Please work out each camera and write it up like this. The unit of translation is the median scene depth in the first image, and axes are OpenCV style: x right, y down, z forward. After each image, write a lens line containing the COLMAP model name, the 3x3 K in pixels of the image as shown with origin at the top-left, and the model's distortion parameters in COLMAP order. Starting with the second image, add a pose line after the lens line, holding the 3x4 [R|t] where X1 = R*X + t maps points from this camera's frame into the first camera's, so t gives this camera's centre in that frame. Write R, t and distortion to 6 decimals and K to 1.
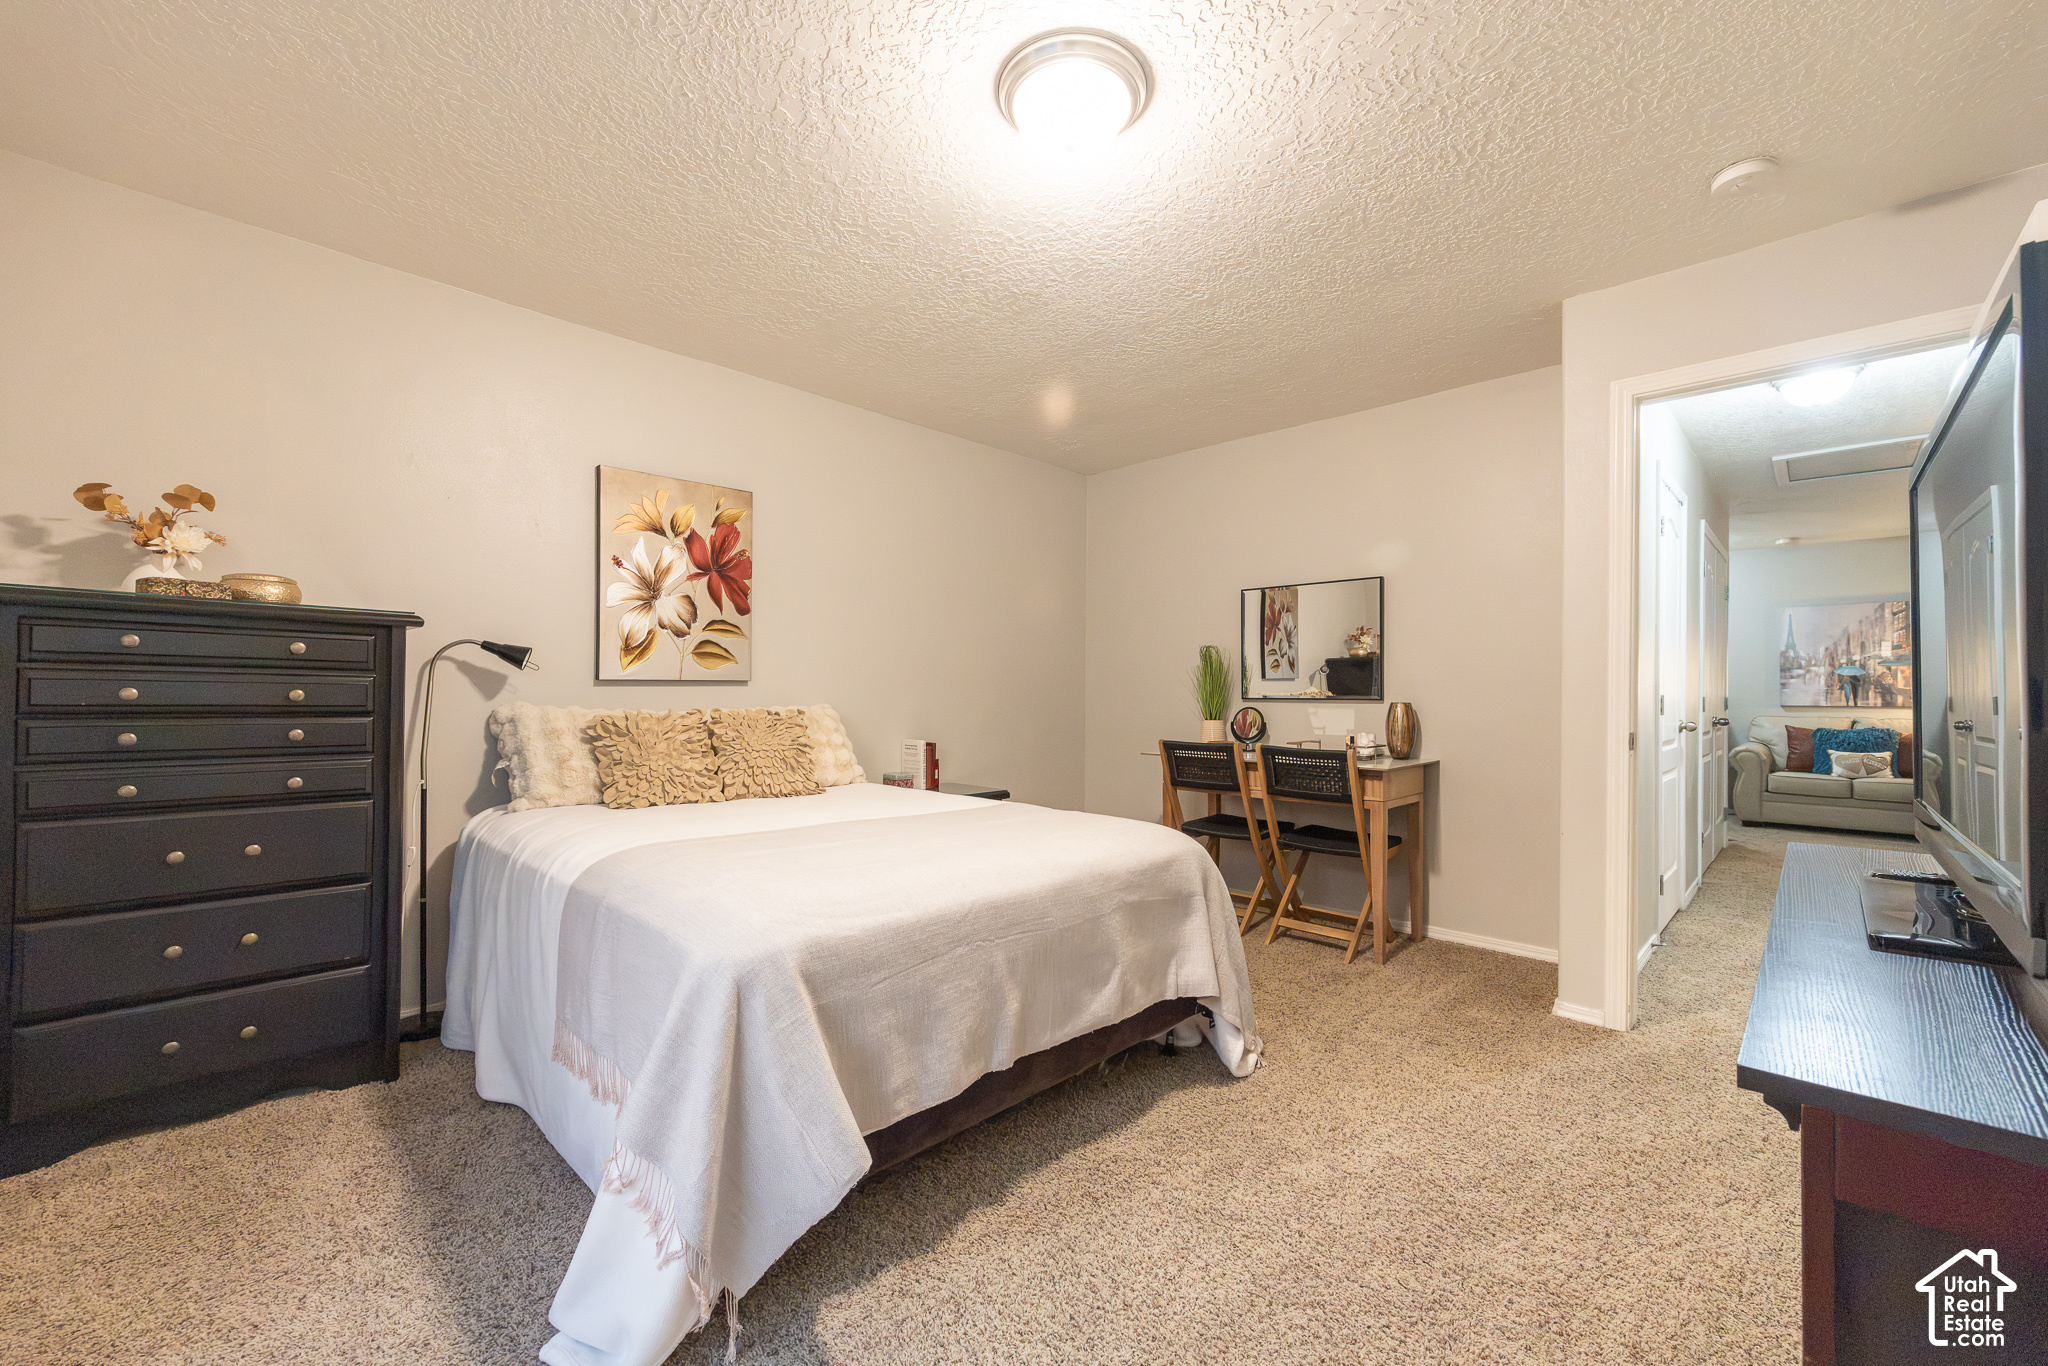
lens RADIAL K [[817.5, 0, 1030.3], [0, 817.5, 684.2], [0, 0, 1]] dist [0.001898, 0.000352]
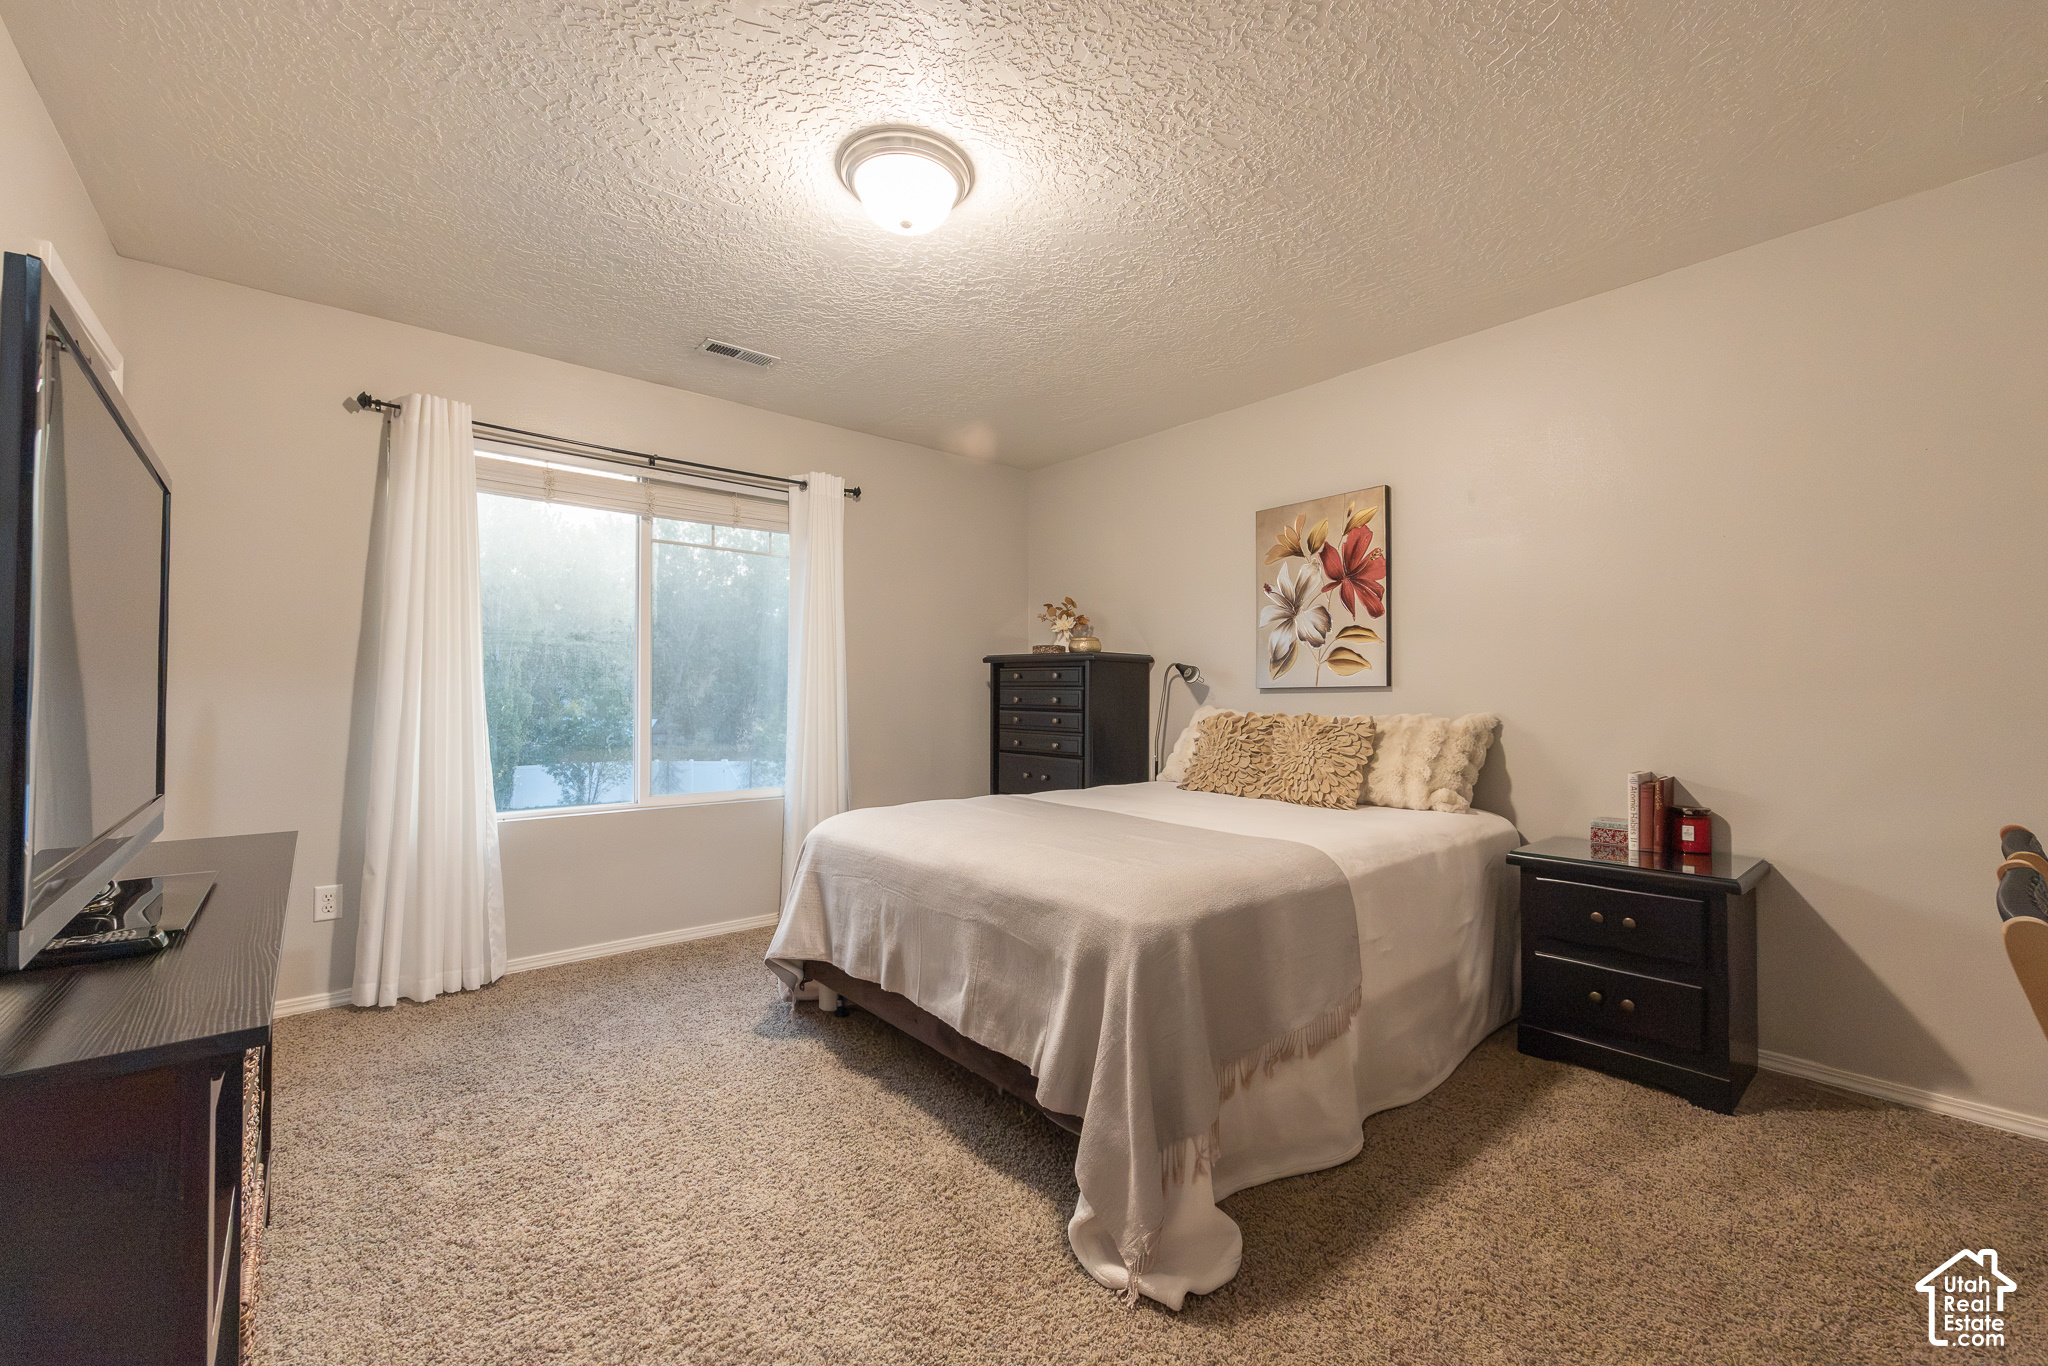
lens RADIAL K [[817.5, 0, 1030.2], [0, 817.5, 686.7], [0, 0, 1]] dist [0.001898, 0.000352]
pose [[-0.082375, -0.017240, -0.996452, 0.672414], [0.009447, 0.999792, -0.018079, 0.010322], [0.996557, -0.010903, -0.082195, 0.725608]]
